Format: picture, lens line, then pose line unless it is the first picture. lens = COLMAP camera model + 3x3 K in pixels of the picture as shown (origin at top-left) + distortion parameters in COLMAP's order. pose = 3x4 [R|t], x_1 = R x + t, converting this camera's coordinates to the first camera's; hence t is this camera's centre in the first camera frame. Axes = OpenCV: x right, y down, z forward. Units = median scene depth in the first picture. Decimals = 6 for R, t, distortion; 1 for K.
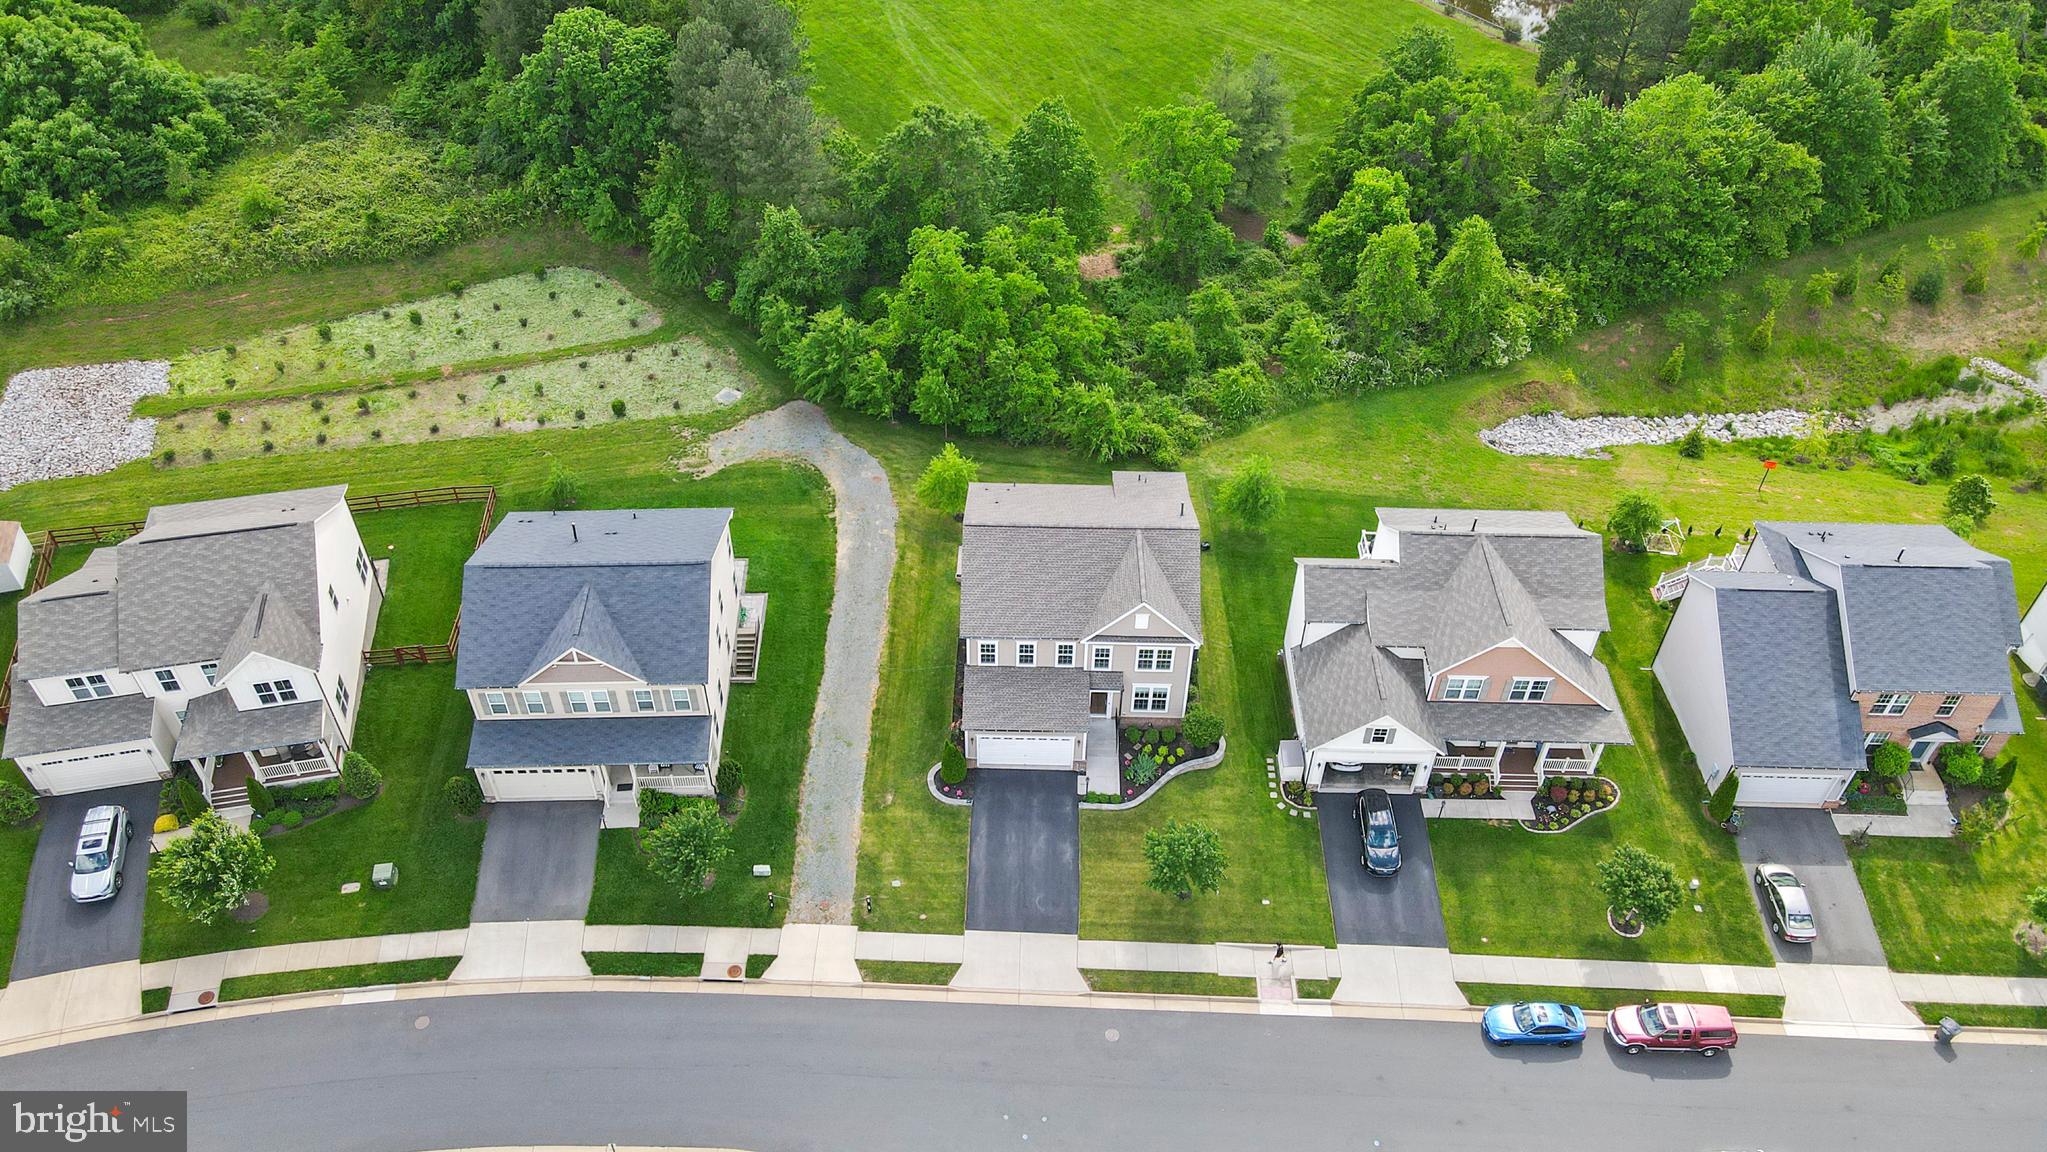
lens RADIAL K [[1534.1, 0, 1016.4], [0, 1534.1, 575.4], [0, 0, 1]] dist [-0.015107, 0.080652]
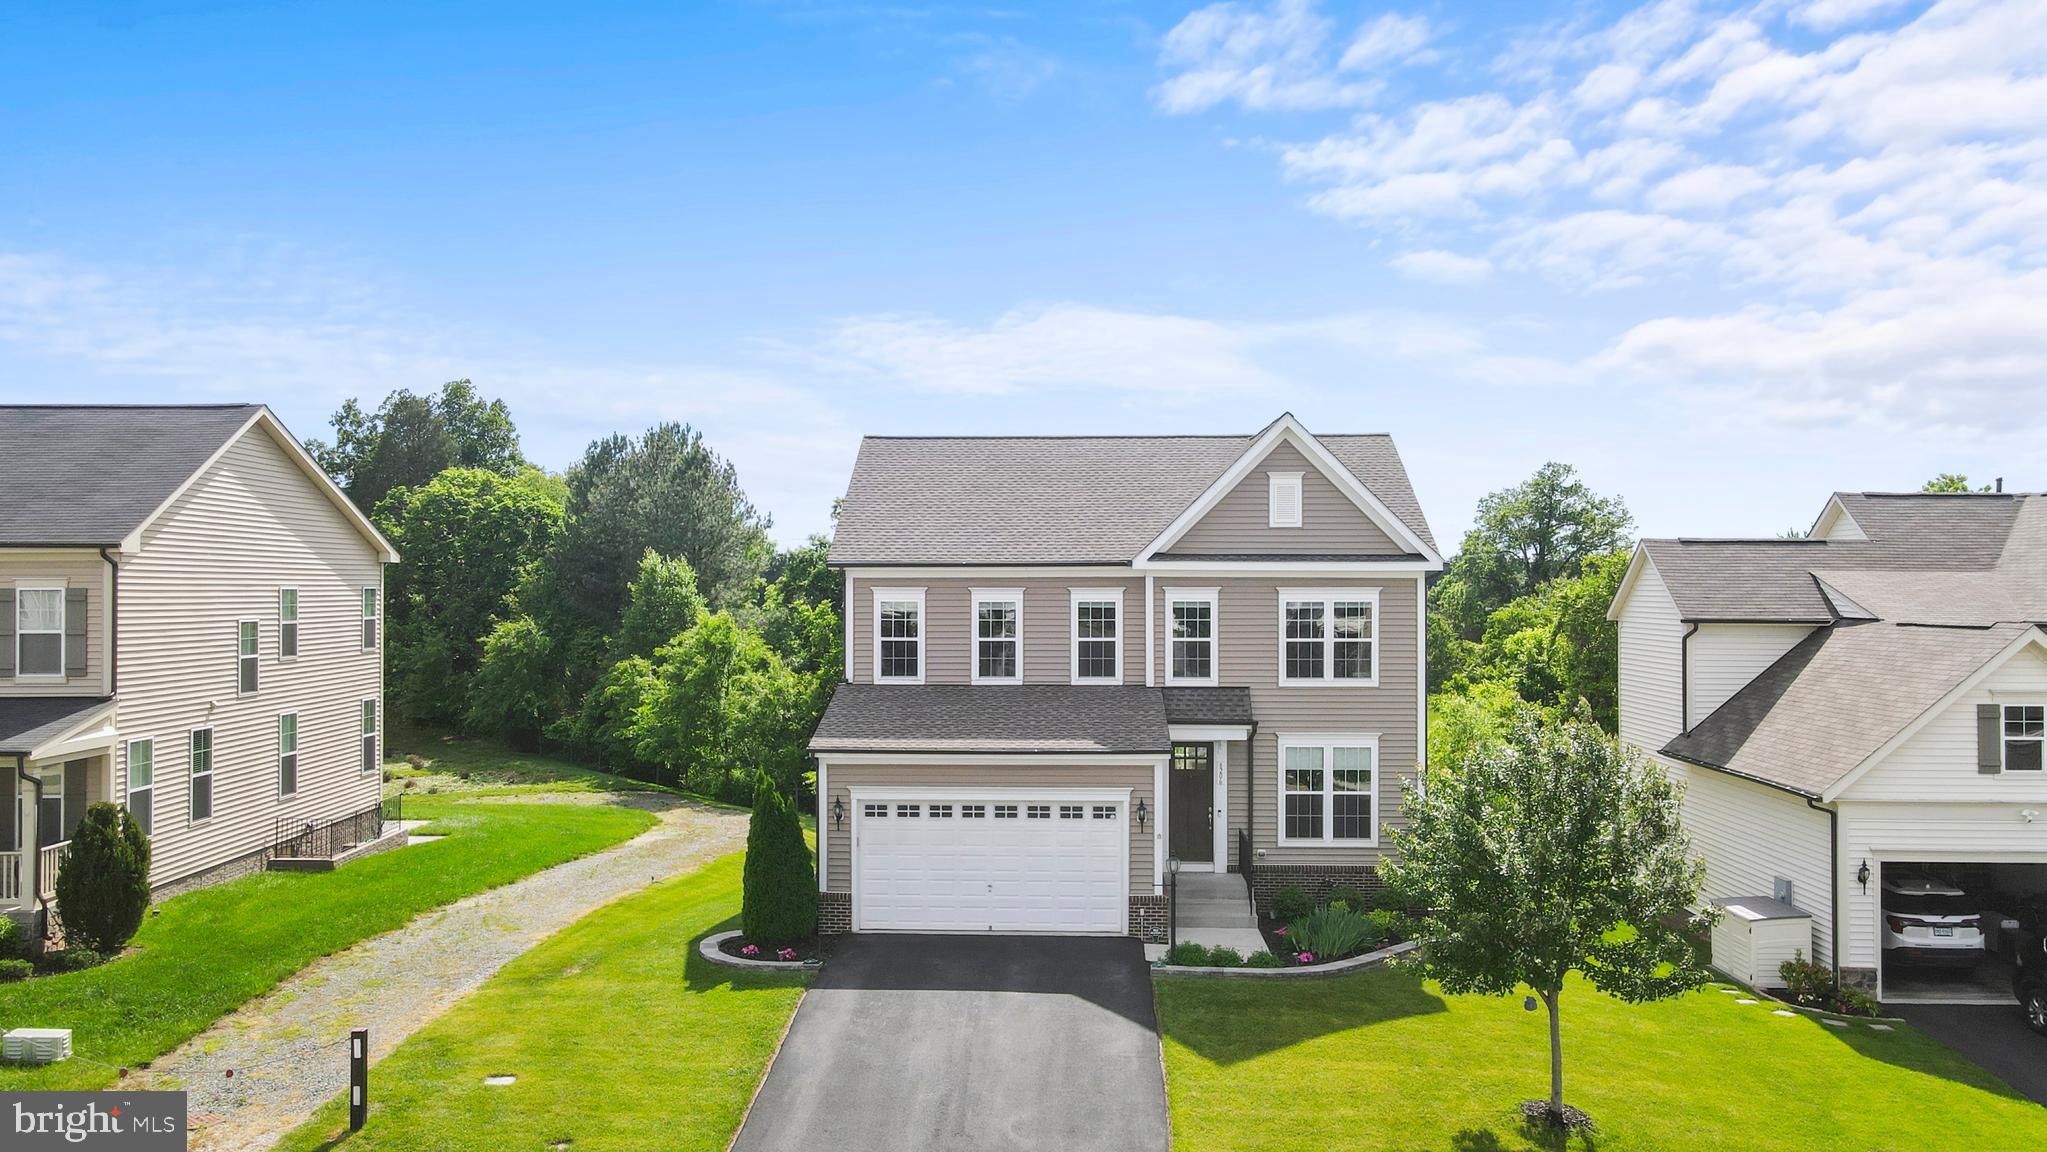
lens RADIAL K [[1524.7, 0, 1017.0], [0, 1524.7, 579.8], [0, 0, 1]] dist [0.010232, 0.010357]
pose [[0.999682, -0.009225, -0.023471, 0.020857], [-0.009722, 0.717777, -0.696205, 0.312637], [0.023269, 0.696212, 0.717459, 0.711100]]
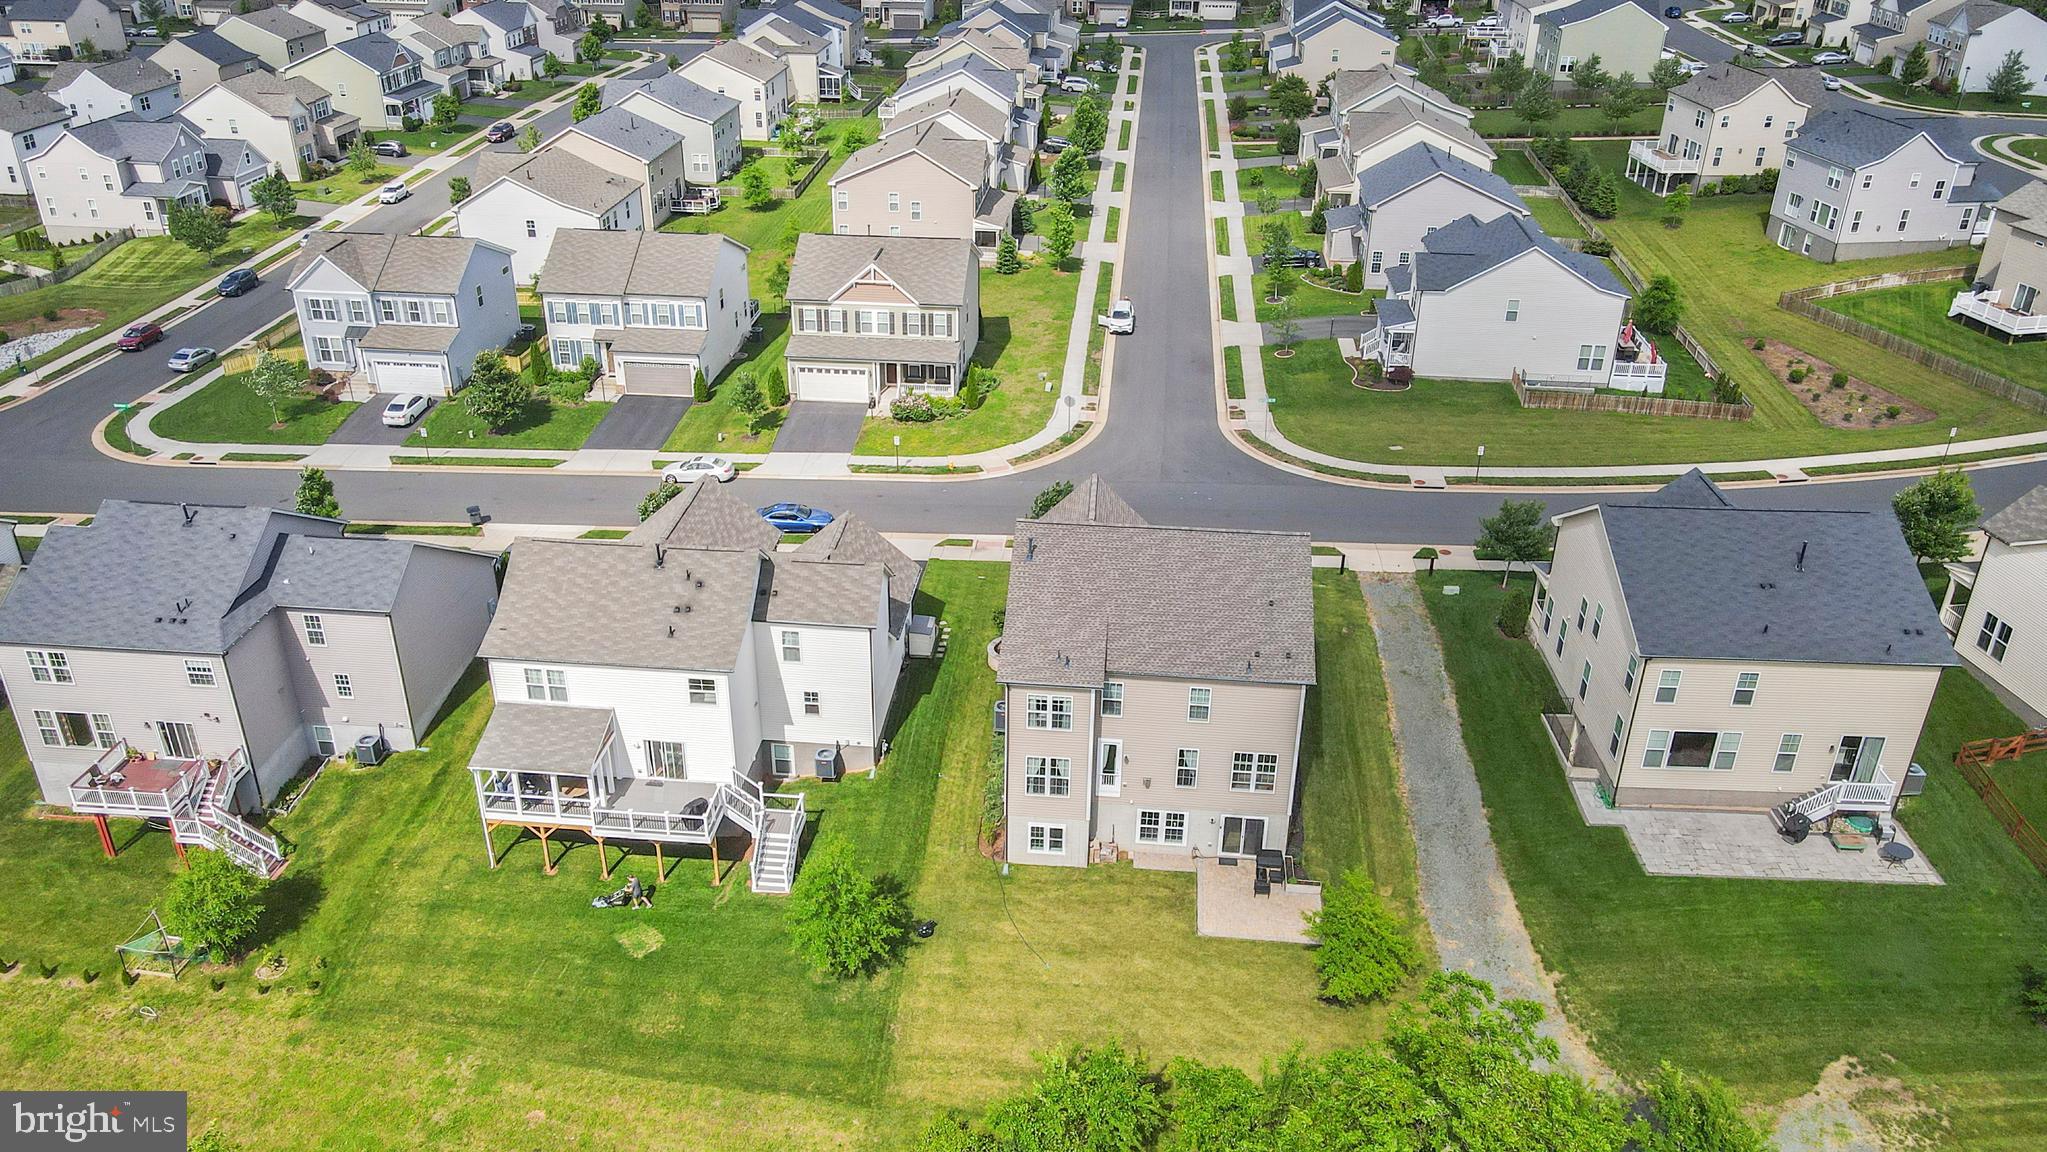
lens RADIAL K [[1524.6, 0, 1016.0], [0, 1524.6, 580.4], [0, 0, 1]] dist [-0.000299, 0.036724]
pose [[-0.997000, -0.048827, 0.060059, 0.069408], [0.041227, 0.321713, 0.945939, -0.791386], [-0.065509, 0.945577, -0.318735, 1.295203]]
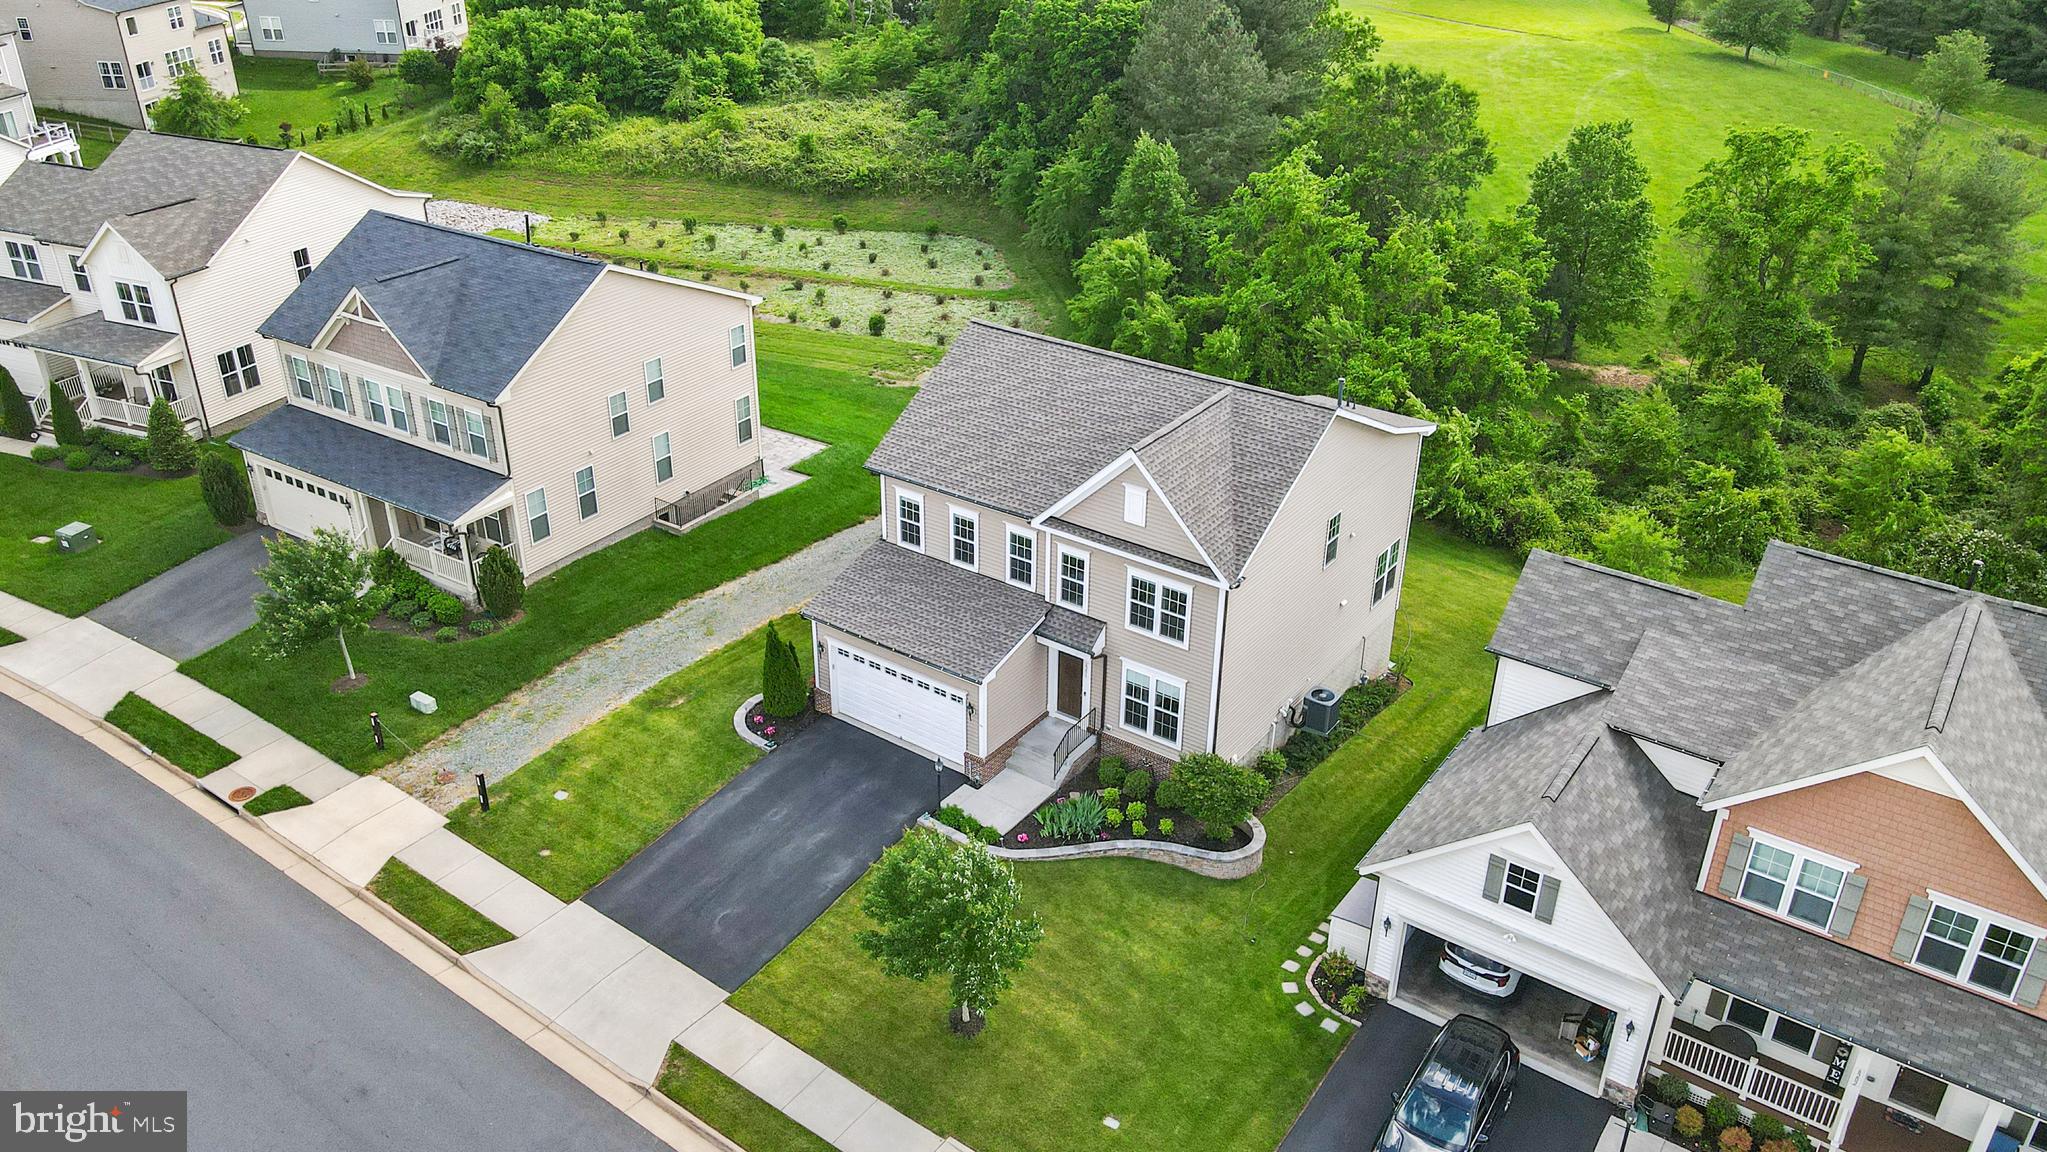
lens RADIAL K [[1524.6, 0, 1016.0], [0, 1524.6, 580.4], [0, 0, 1]] dist [-0.000299, 0.036724]
pose [[0.821383, 0.265772, -0.504674, 0.306521], [-0.395749, 0.902730, -0.168705, 0.151158], [0.410747, 0.338296, 0.846666, 0.544505]]
